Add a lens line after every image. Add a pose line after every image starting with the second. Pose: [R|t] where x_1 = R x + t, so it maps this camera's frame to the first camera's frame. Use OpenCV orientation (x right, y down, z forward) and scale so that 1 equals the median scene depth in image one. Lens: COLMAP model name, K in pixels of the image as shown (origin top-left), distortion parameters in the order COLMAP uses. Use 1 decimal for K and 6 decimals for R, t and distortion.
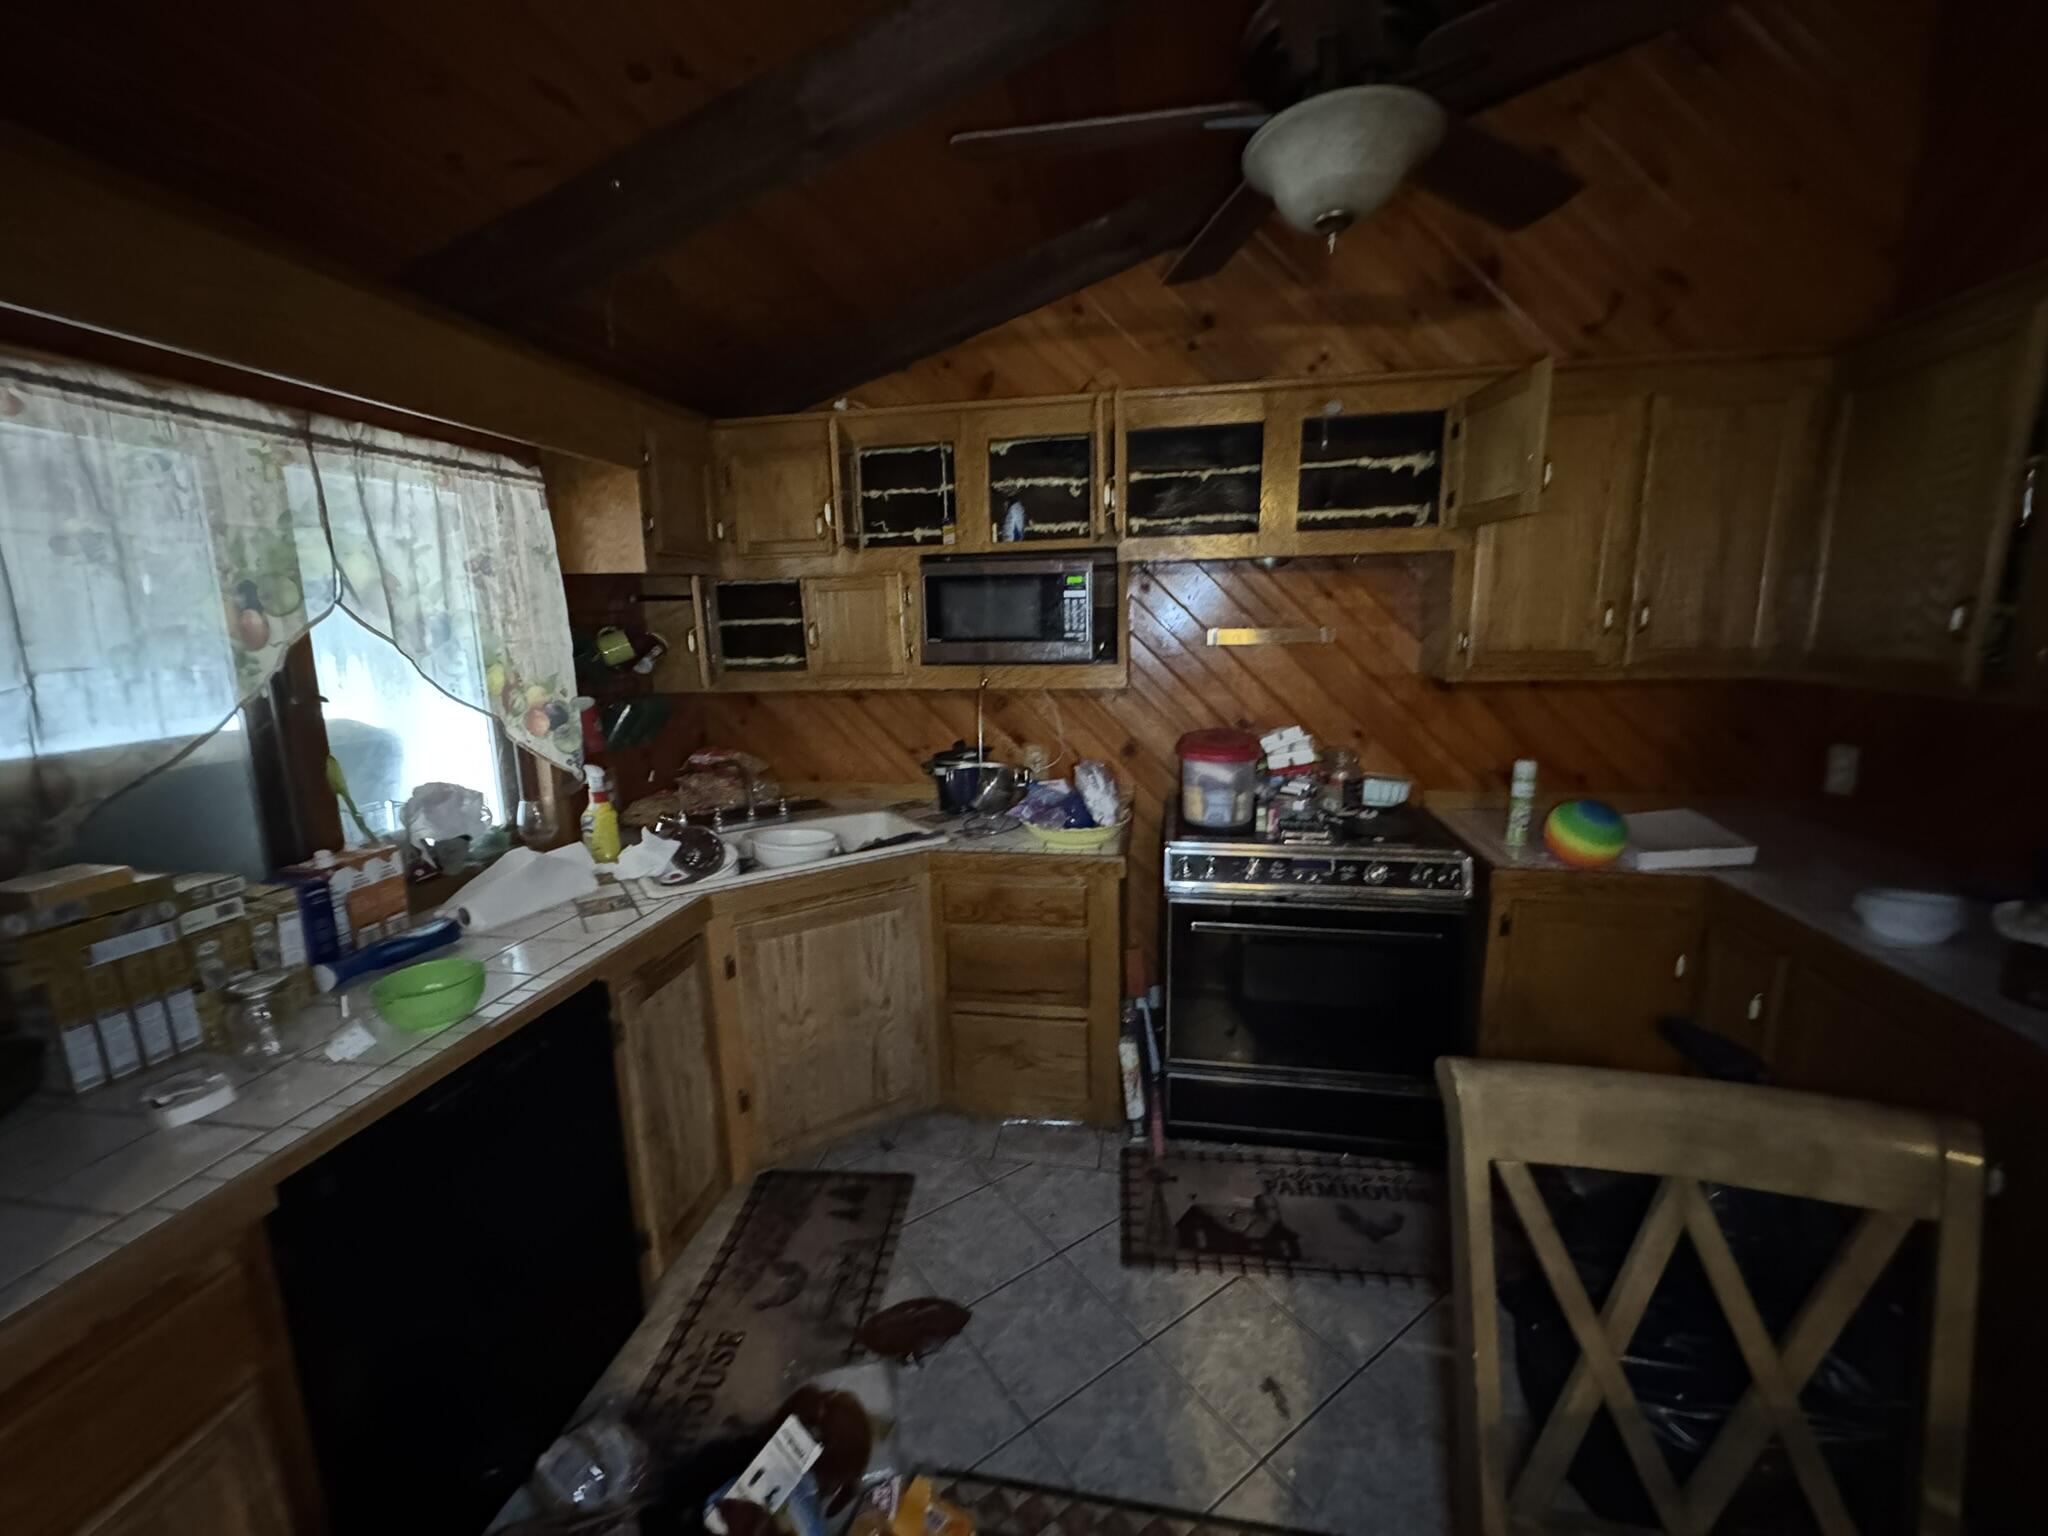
lens RADIAL K [[822.0, 0, 1024.0], [0, 822.0, 768.0], [0, 0, 1]] dist [0.004302, 0.000179]
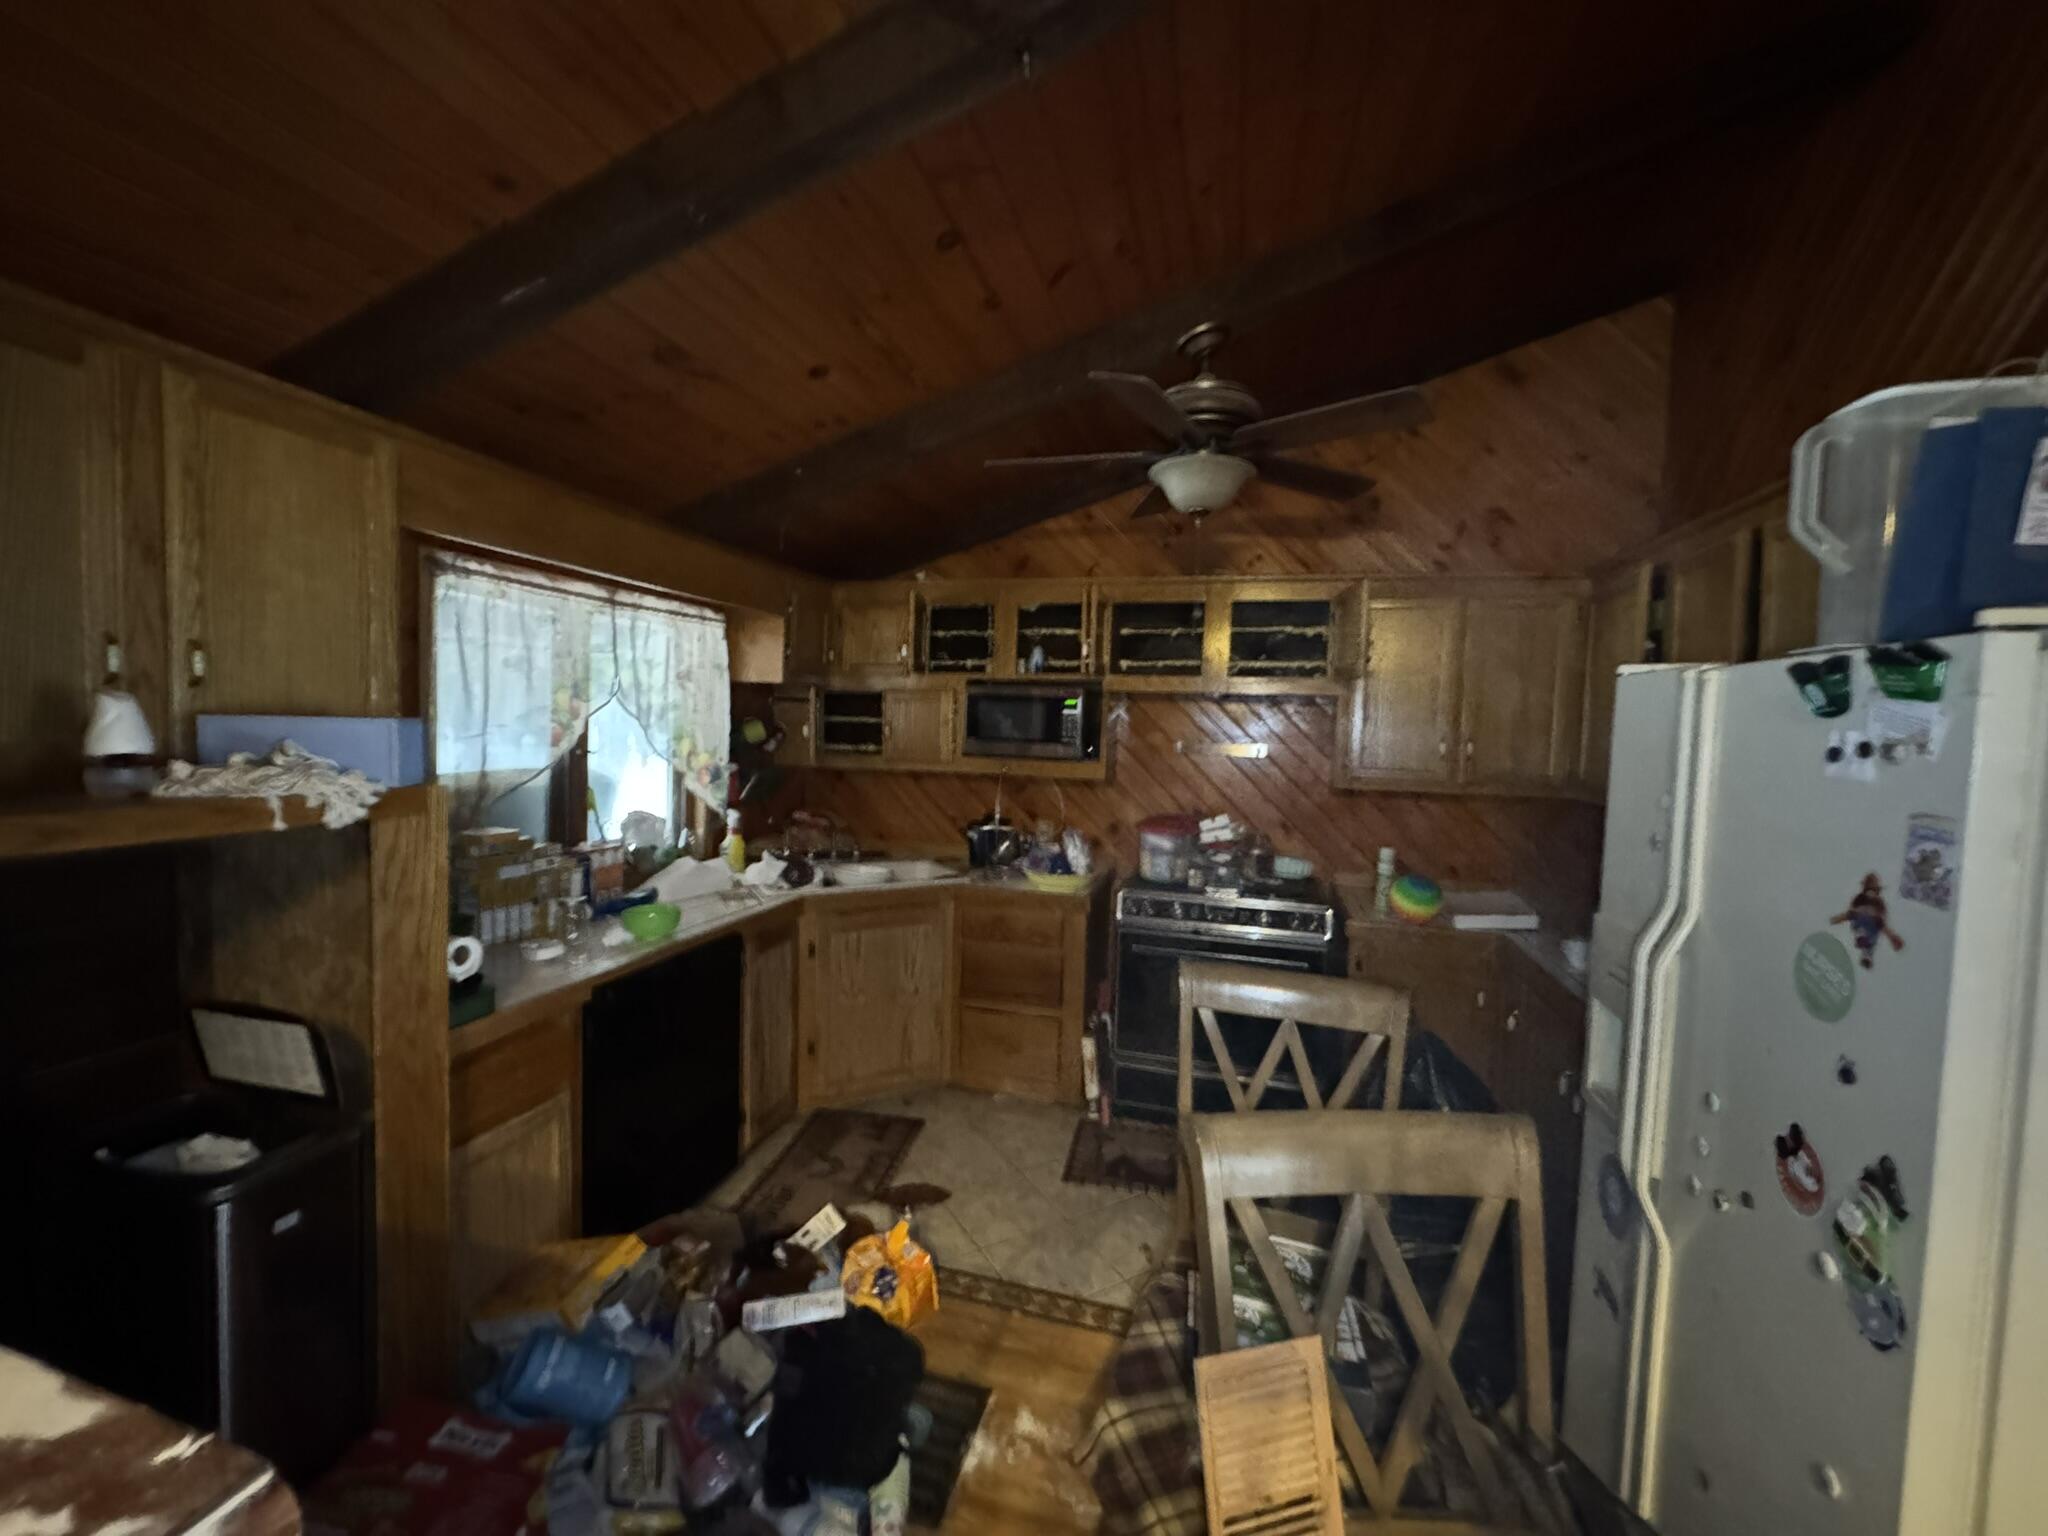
lens RADIAL K [[824.6, 0, 1022.3], [0, 824.6, 773.7], [0, 0, 1]] dist [0.013362, 0.000222]
pose [[0.994196, 0.058134, -0.090529, 0.118692], [-0.068863, 0.990346, -0.120301, 0.075029], [0.082662, 0.125837, 0.988601, -0.421445]]
